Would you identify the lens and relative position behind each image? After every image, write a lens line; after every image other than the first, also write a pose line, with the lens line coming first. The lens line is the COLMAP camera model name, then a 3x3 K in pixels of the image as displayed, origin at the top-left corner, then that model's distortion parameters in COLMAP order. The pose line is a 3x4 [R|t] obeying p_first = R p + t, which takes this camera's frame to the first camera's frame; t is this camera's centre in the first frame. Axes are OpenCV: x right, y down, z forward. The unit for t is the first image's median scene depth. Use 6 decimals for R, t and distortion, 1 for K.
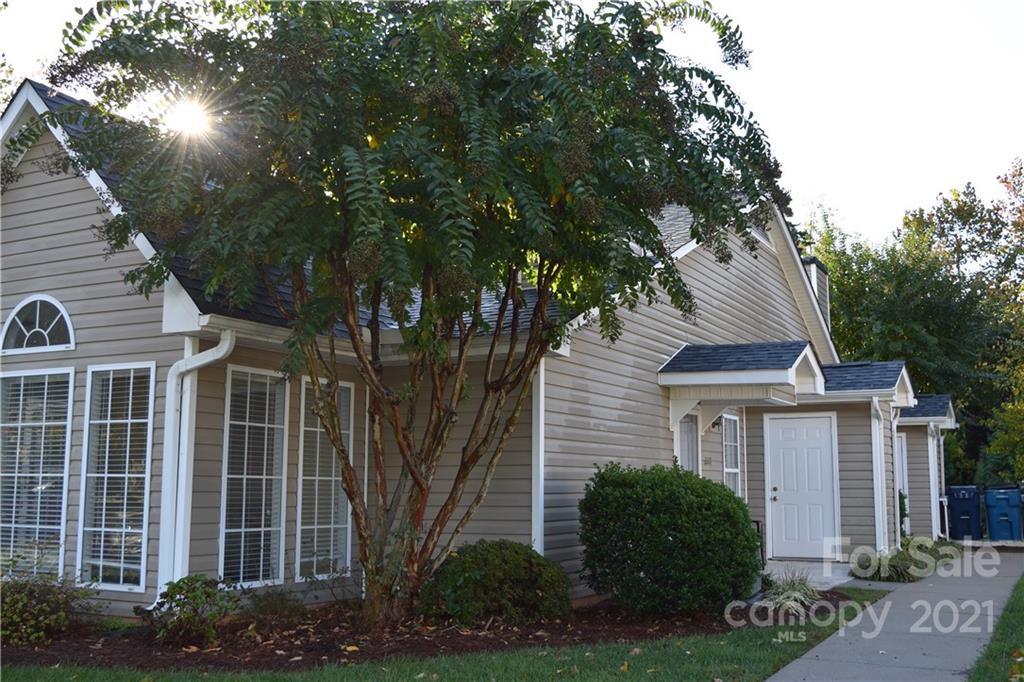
lens RADIAL K [[1060.8, 0, 511.6], [0, 1060.8, 338.9], [0, 0, 1]] dist [-0.055527, 0.000000]
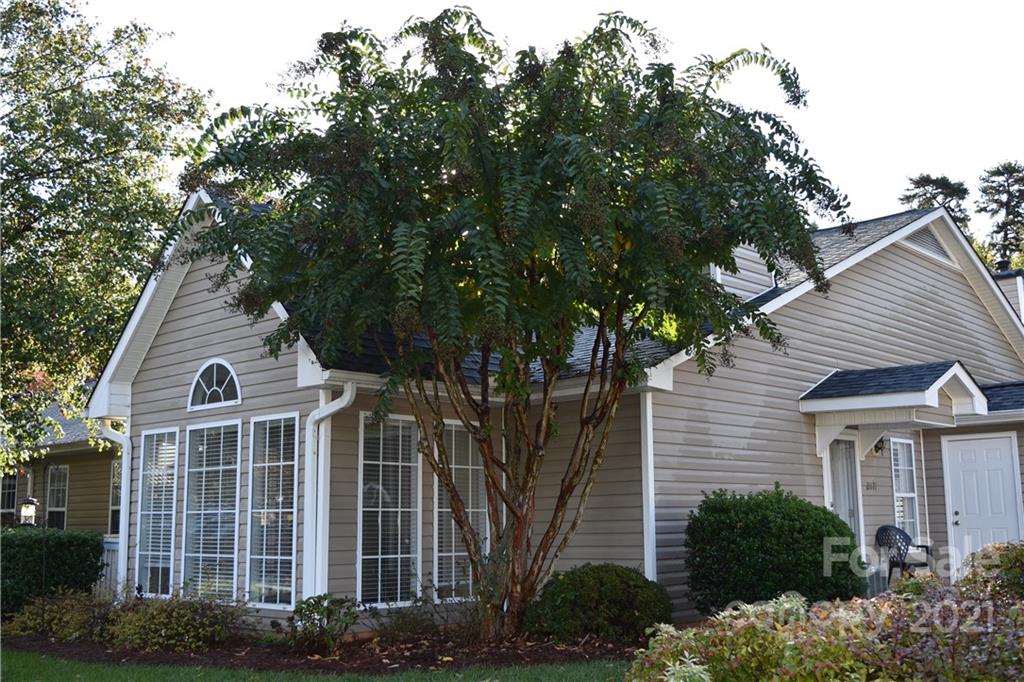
lens RADIAL K [[1060.8, 0, 512.3], [0, 1060.8, 343.0], [0, 0, 1]] dist [-0.055527, 0.000000]
pose [[0.967119, -0.056707, -0.247921, 0.183301], [0.049678, 0.998169, -0.034522, -0.002337], [0.249425, 0.021071, 0.968165, -0.074161]]
